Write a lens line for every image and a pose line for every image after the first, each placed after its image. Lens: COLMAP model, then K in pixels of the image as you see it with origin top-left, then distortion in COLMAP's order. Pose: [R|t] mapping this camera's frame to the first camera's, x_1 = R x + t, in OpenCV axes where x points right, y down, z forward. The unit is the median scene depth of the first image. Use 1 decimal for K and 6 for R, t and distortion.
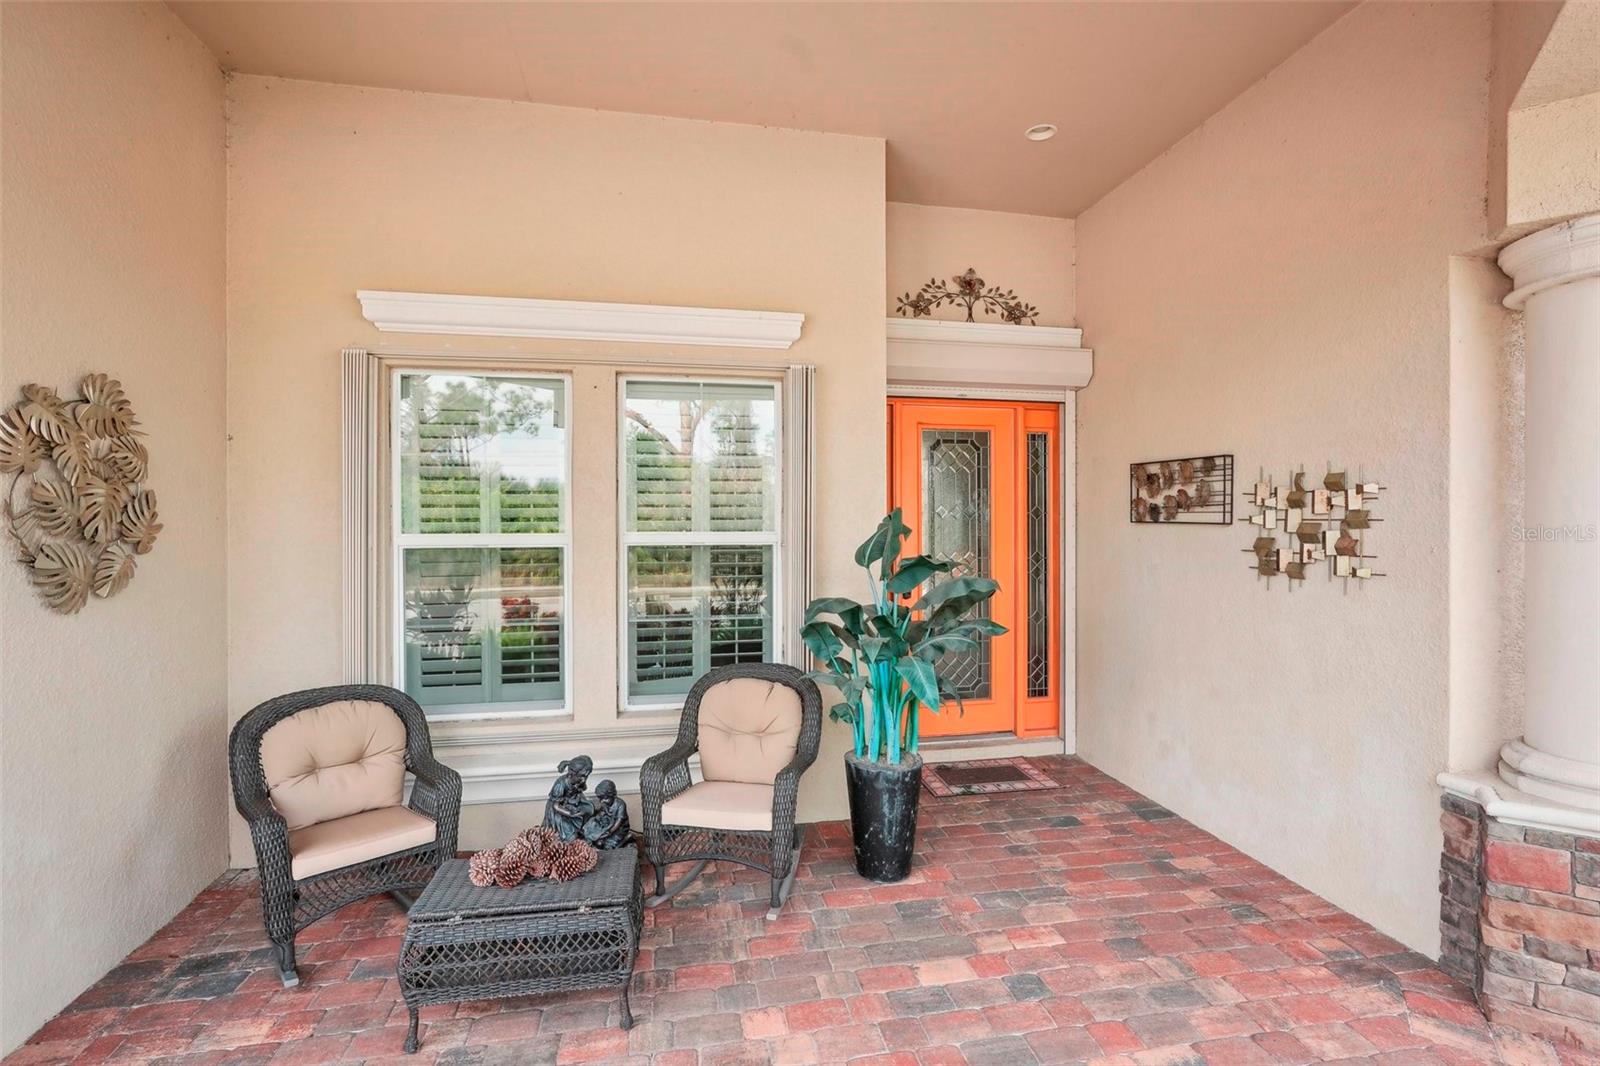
lens RADIAL K [[737.5, 0, 802.8], [0, 737.5, 527.2], [0, 0, 1]] dist [0.001863, 0.000025]
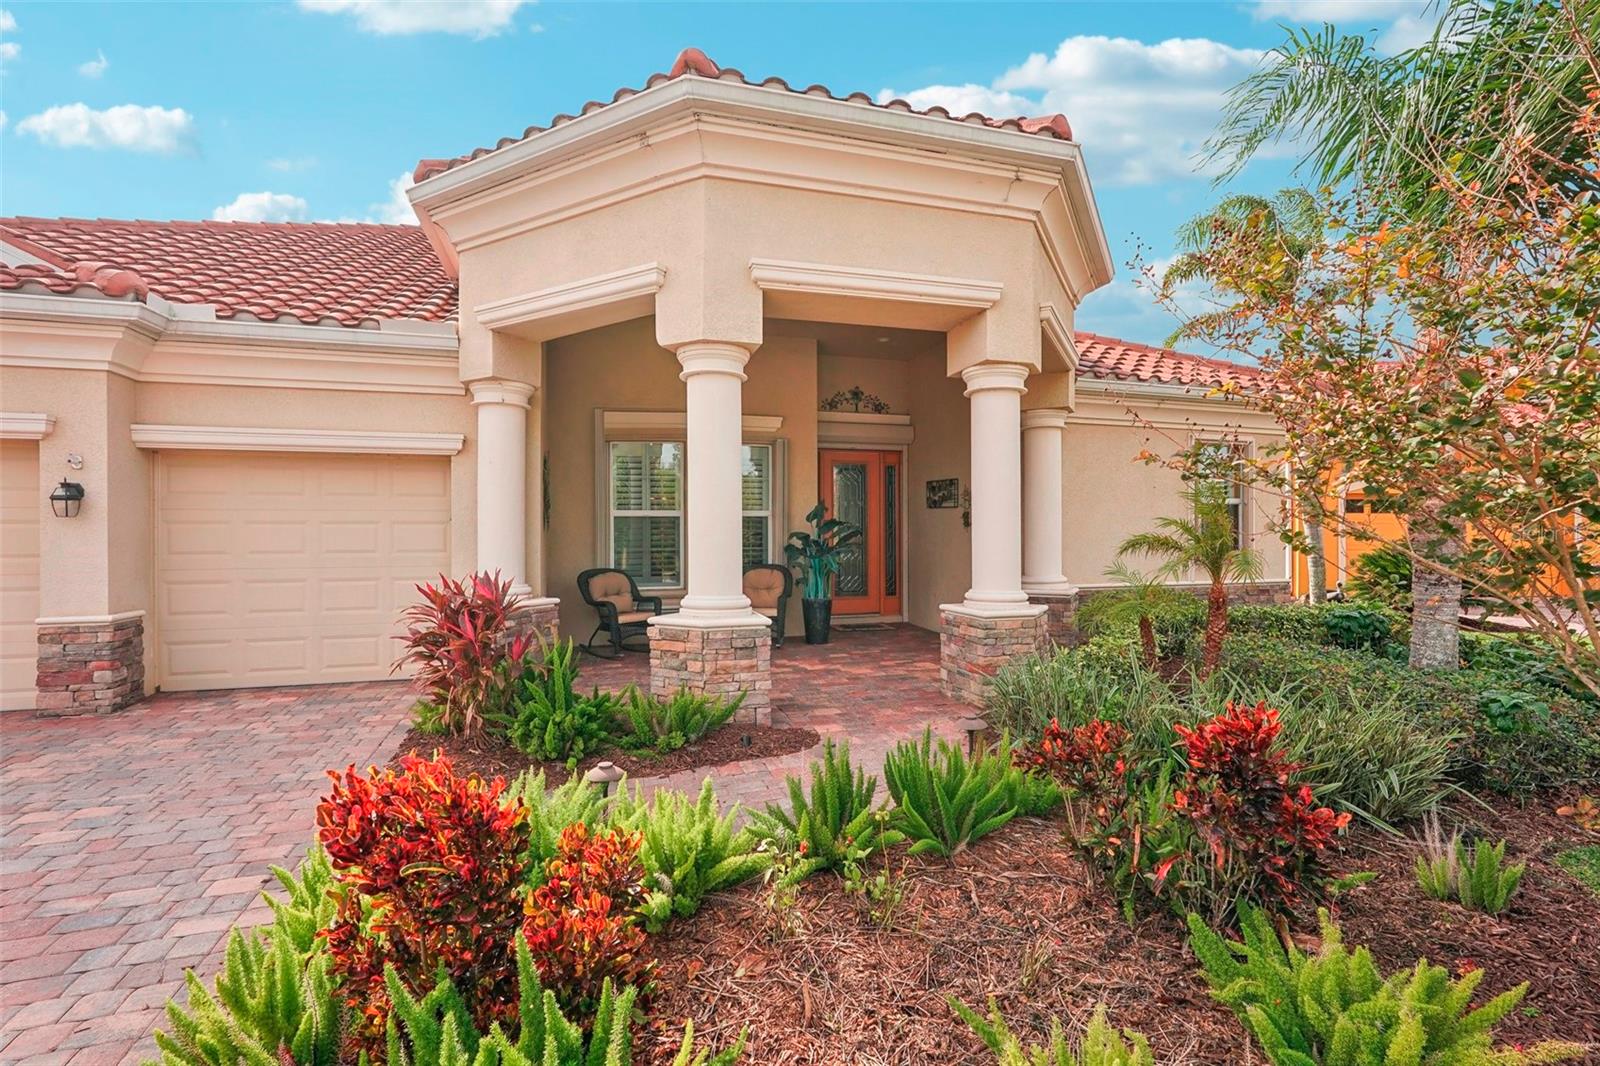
lens RADIAL K [[737.5, 0, 798.4], [0, 737.5, 534.1], [0, 0, 1]] dist [0.001863, 0.000025]
pose [[0.995027, -0.000305, 0.099607, -0.182470], [0.000693, 0.999992, -0.003868, 0.091671], [-0.099606, 0.003918, 0.995019, -1.332339]]
